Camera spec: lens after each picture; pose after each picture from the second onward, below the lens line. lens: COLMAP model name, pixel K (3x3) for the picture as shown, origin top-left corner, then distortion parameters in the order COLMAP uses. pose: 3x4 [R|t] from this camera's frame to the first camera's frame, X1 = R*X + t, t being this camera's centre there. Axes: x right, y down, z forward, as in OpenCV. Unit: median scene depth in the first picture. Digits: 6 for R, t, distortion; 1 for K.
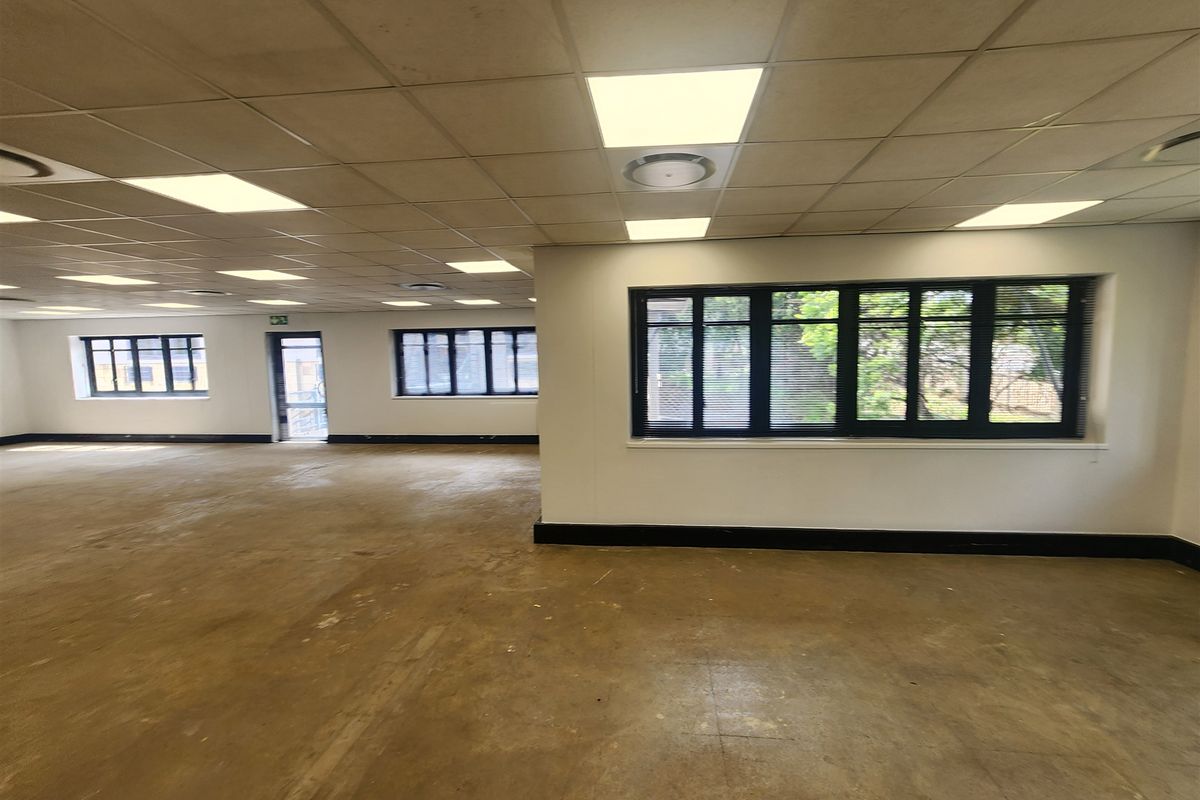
lens RADIAL K [[495.3, 0, 608.4], [0, 495.3, 401.9], [0, 0, 1]] dist [-0.000299, 0.000099]
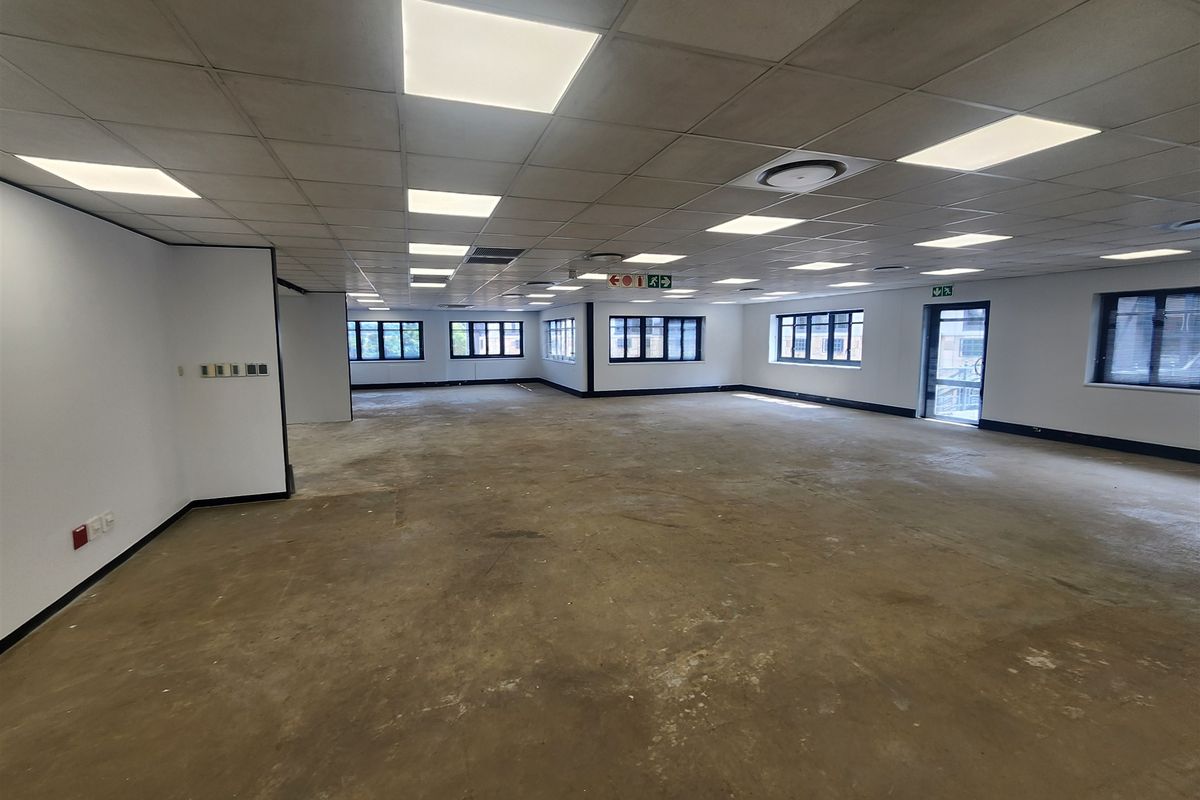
lens RADIAL K [[495.3, 0, 601.4], [0, 495.3, 389.7], [0, 0, 1]] dist [-0.000299, 0.000099]
pose [[0.448539, 0.105244, -0.887545, -0.116280], [-0.081058, 0.993741, 0.076872, 0.002319], [0.890080, 0.037463, 0.454263, -0.005142]]
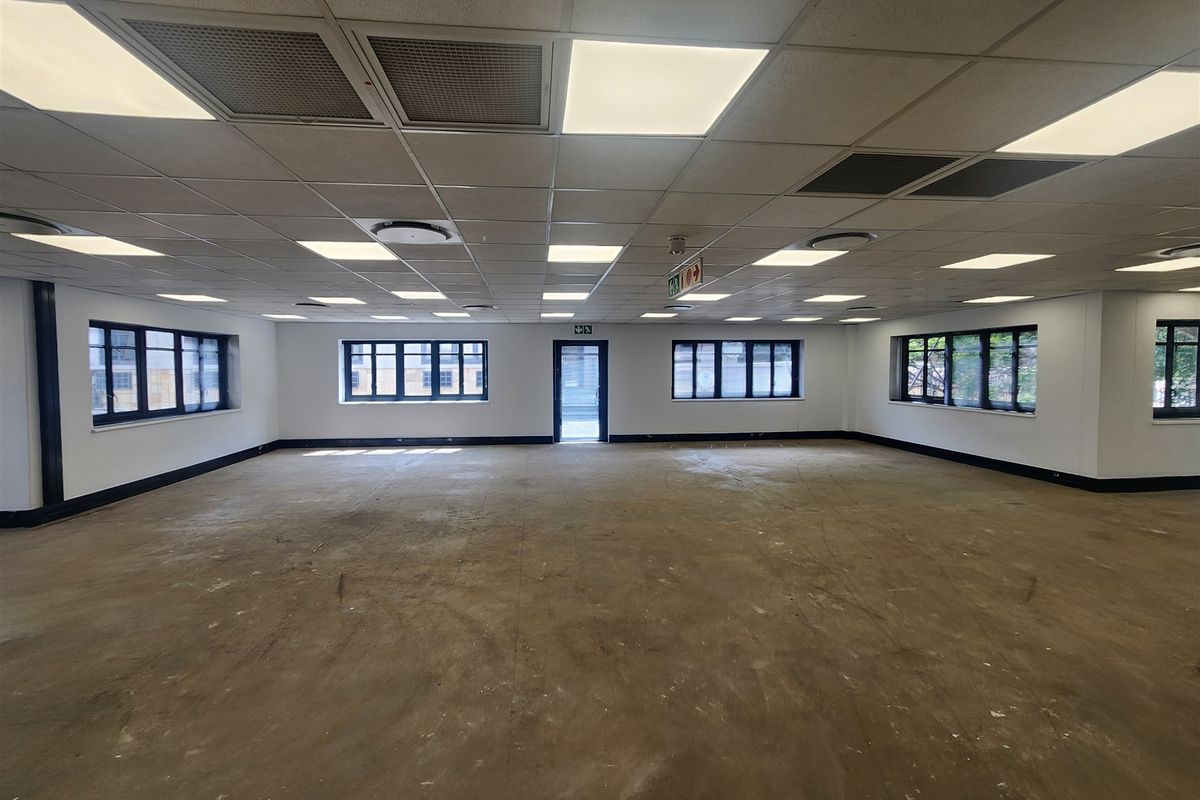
lens RADIAL K [[495.3, 0, 584.9], [0, 495.3, 383.0], [0, 0, 1]] dist [-0.000299, 0.000099]
pose [[0.979924, 0.004652, 0.199318, -1.058438], [0.007774, 0.998076, -0.061513, 0.023955], [-0.199221, 0.061828, 0.978002, -0.076016]]
